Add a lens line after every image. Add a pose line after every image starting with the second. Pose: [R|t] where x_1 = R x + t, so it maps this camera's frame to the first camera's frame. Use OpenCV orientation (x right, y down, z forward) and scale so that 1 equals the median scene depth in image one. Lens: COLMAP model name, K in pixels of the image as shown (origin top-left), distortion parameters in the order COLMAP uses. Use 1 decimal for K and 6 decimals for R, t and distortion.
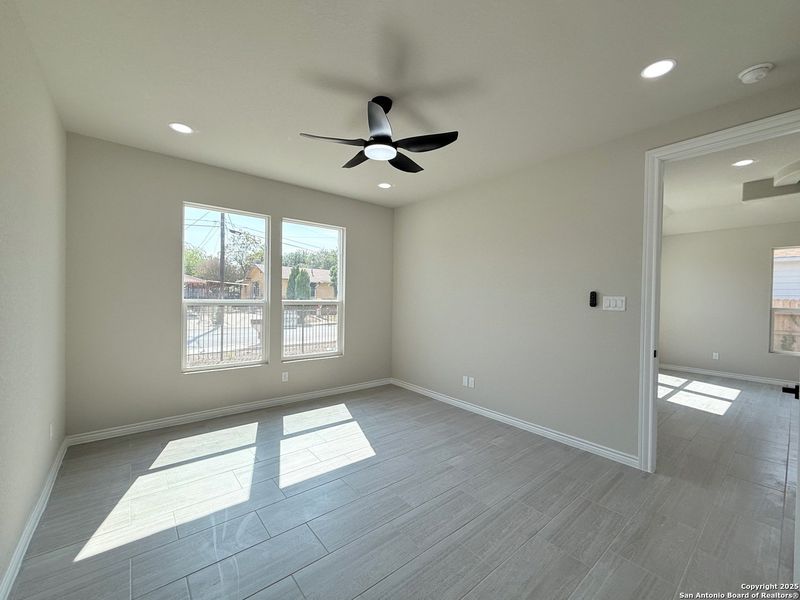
lens RADIAL K [[330.1, 0, 400.0], [0, 330.1, 300.0], [0, 0, 1]] dist [0.000278, 0.000081]
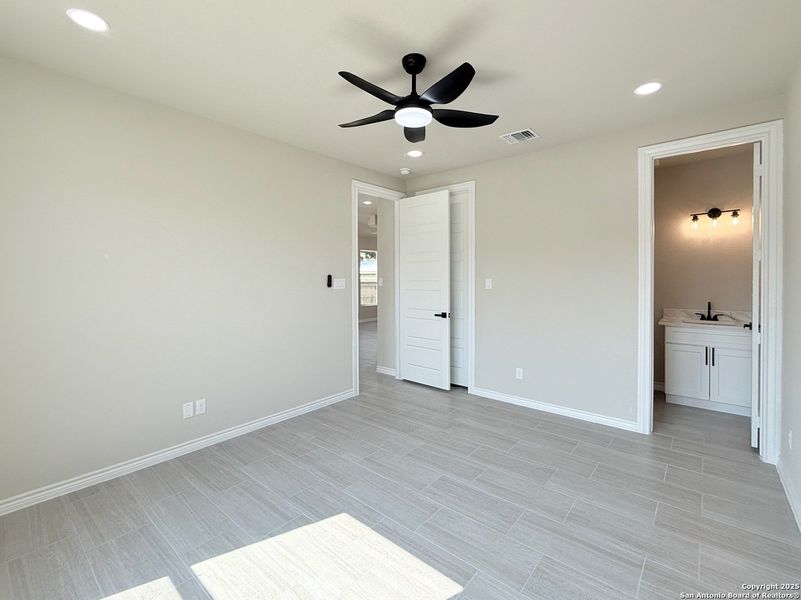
lens RADIAL K [[366.4, 0, 400.5], [0, 366.4, 300.0], [0, 0, 1]] dist [0.000794, 0.000063]
pose [[-0.180558, -0.073089, 0.980845, -0.800150], [0.008700, 0.997077, 0.075900, -0.033221], [-0.983526, 0.022237, -0.179395, 0.990540]]
